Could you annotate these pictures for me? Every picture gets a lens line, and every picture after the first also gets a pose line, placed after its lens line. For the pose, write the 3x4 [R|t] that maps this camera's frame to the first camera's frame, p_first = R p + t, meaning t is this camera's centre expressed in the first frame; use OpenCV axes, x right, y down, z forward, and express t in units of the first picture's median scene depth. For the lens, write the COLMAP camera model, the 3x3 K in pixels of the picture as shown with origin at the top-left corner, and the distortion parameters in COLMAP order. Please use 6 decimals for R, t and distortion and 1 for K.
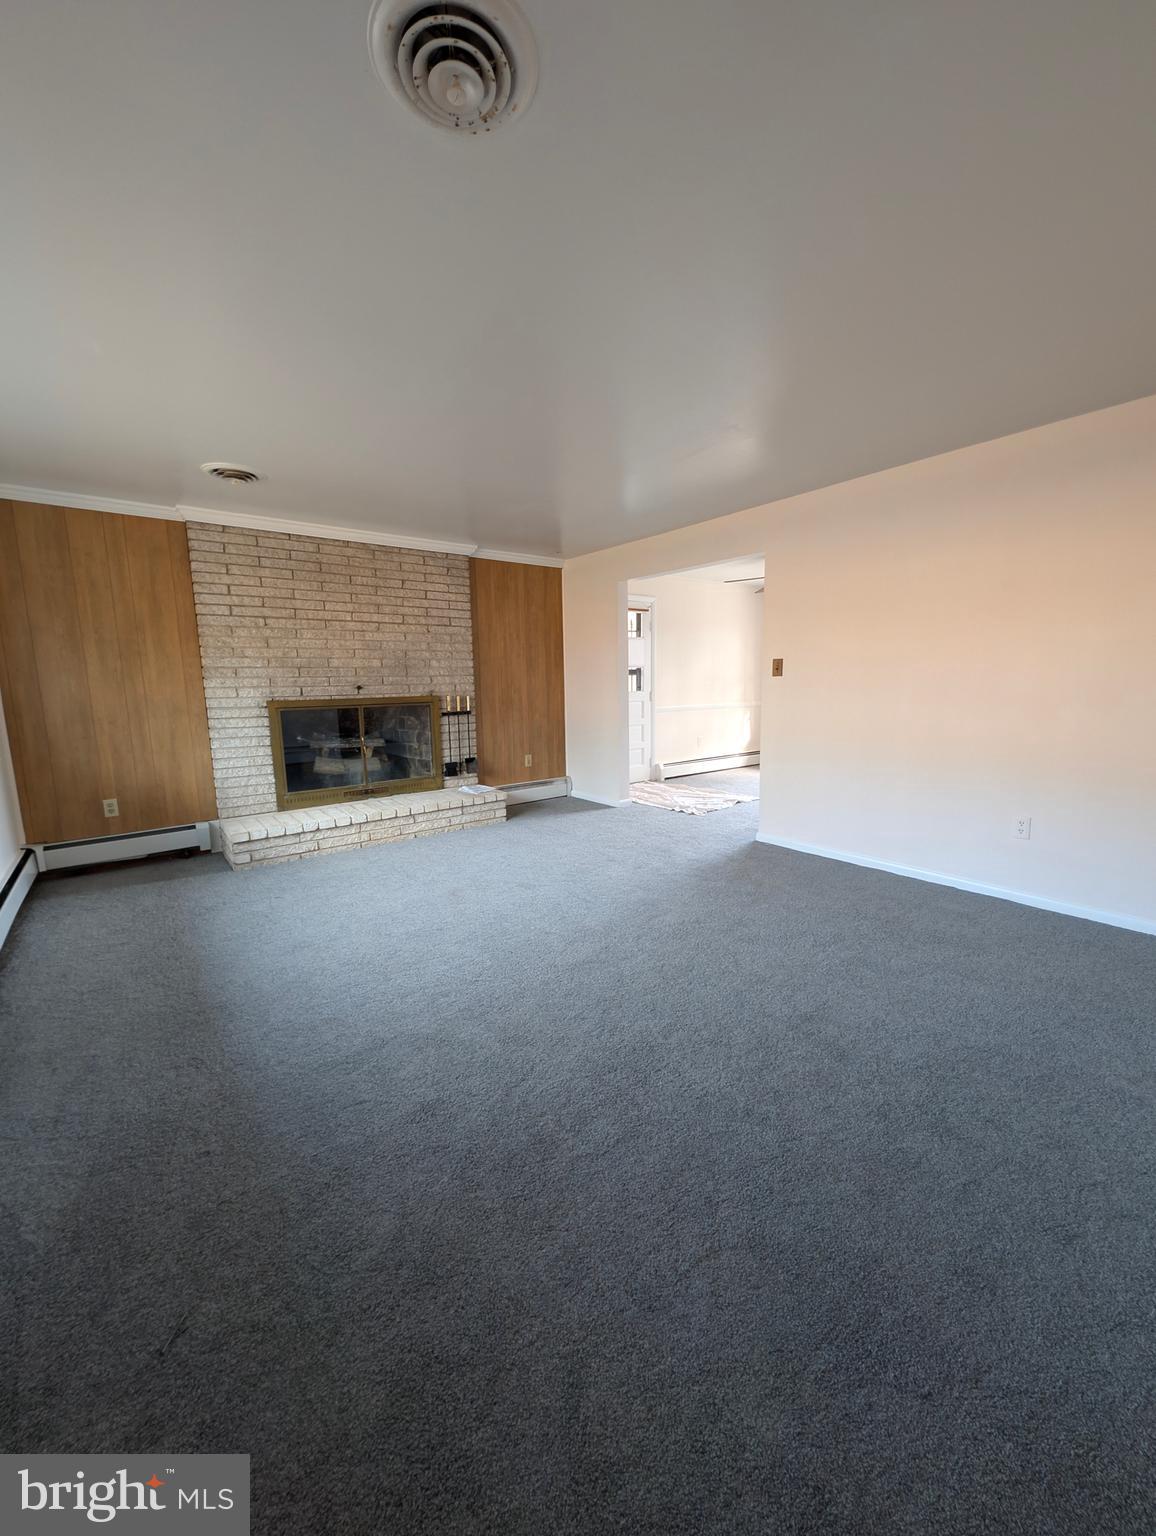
lens RADIAL K [[591.7, 0, 581.6], [0, 591.7, 767.2], [0, 0, 1]] dist [0.000867, 0.000126]
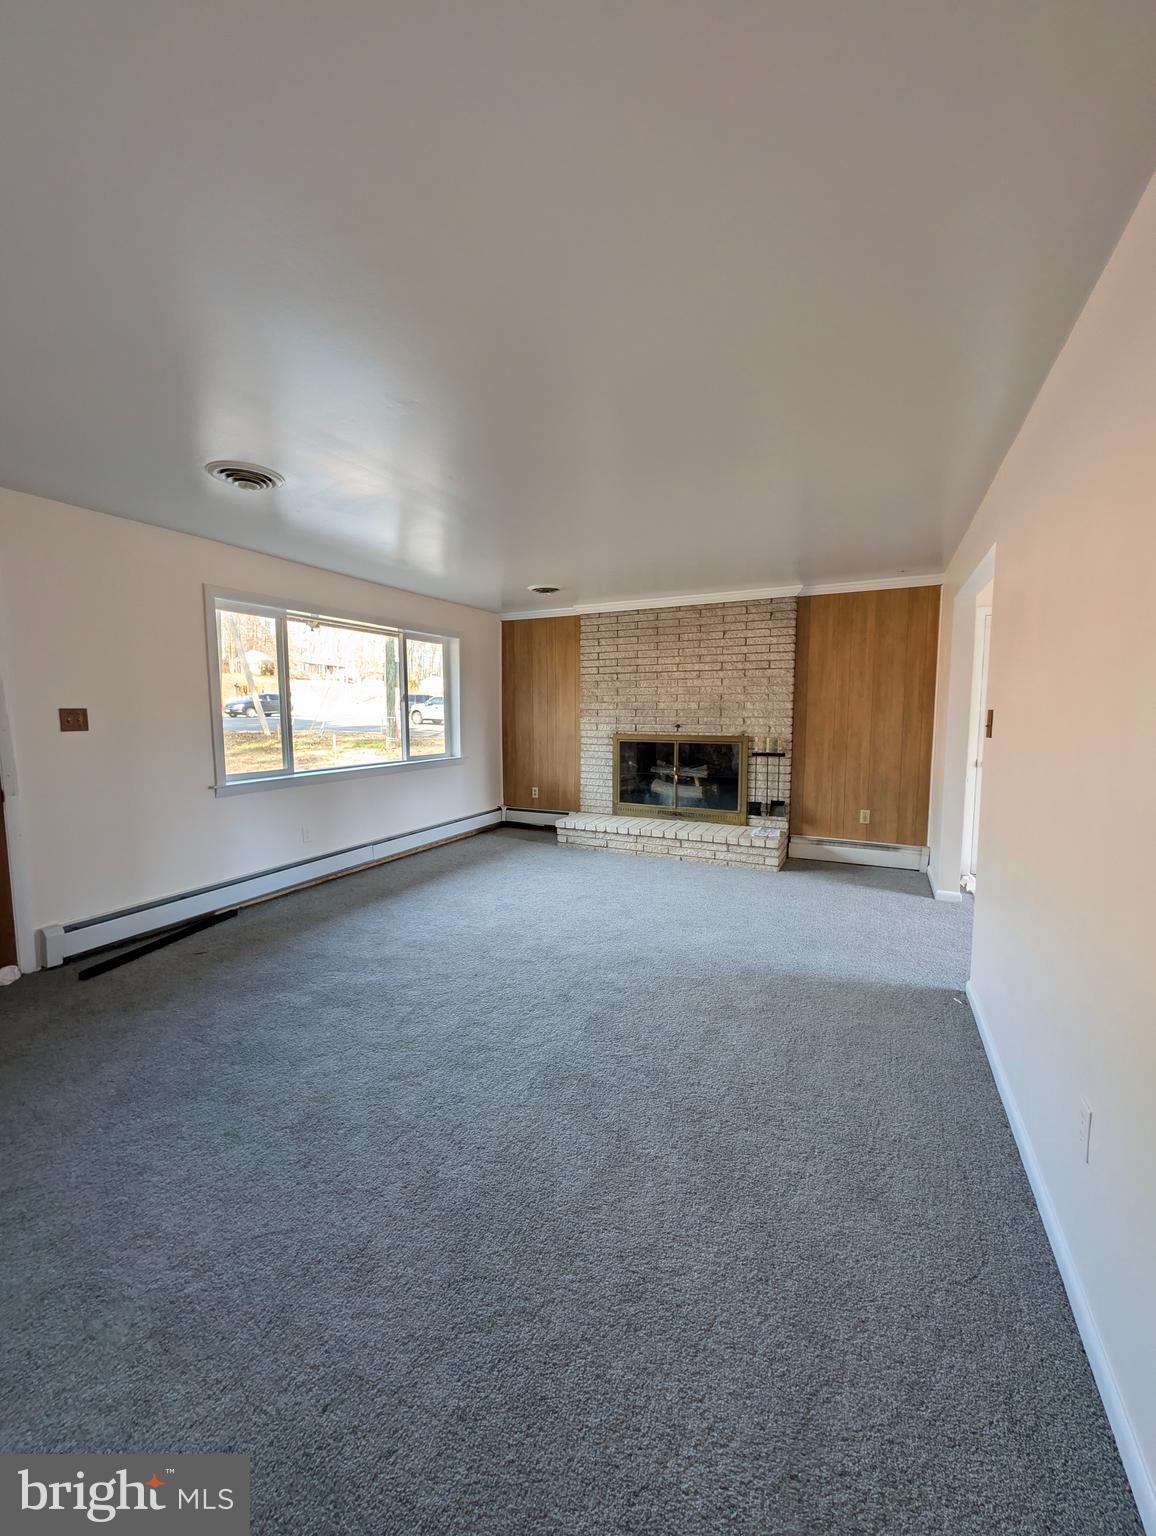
lens RADIAL K [[591.7, 0, 573.6], [0, 591.7, 765.5], [0, 0, 1]] dist [0.000867, 0.000126]
pose [[0.427378, 0.100357, -0.898486, 0.655960], [-0.139256, 0.989267, 0.044258, -0.084630], [0.893284, 0.106205, 0.436766, 0.318912]]
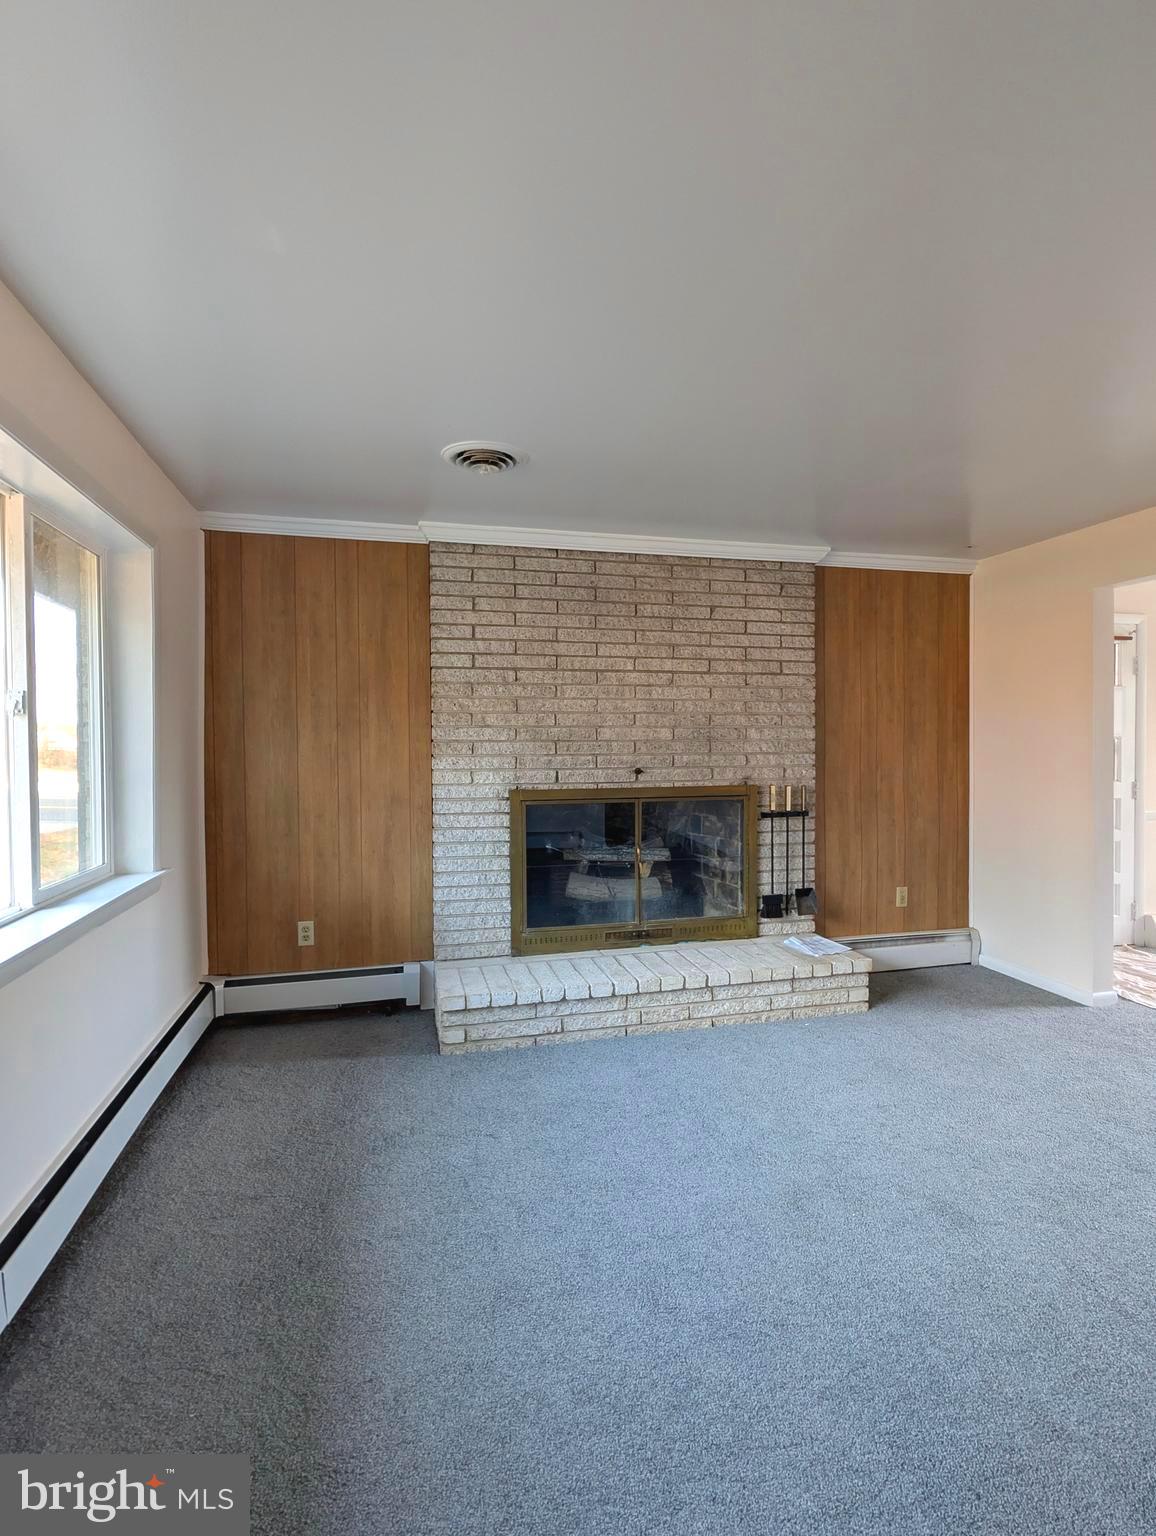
lens RADIAL K [[769.8, 0, 588.6], [0, 769.8, 756.4], [0, 0, 1]] dist [0.001778, -0.000510]
pose [[0.916315, 0.018124, -0.400048, -0.094915], [-0.068348, 0.991396, -0.111637, -0.056370], [0.394582, 0.129637, 0.909670, 0.224395]]
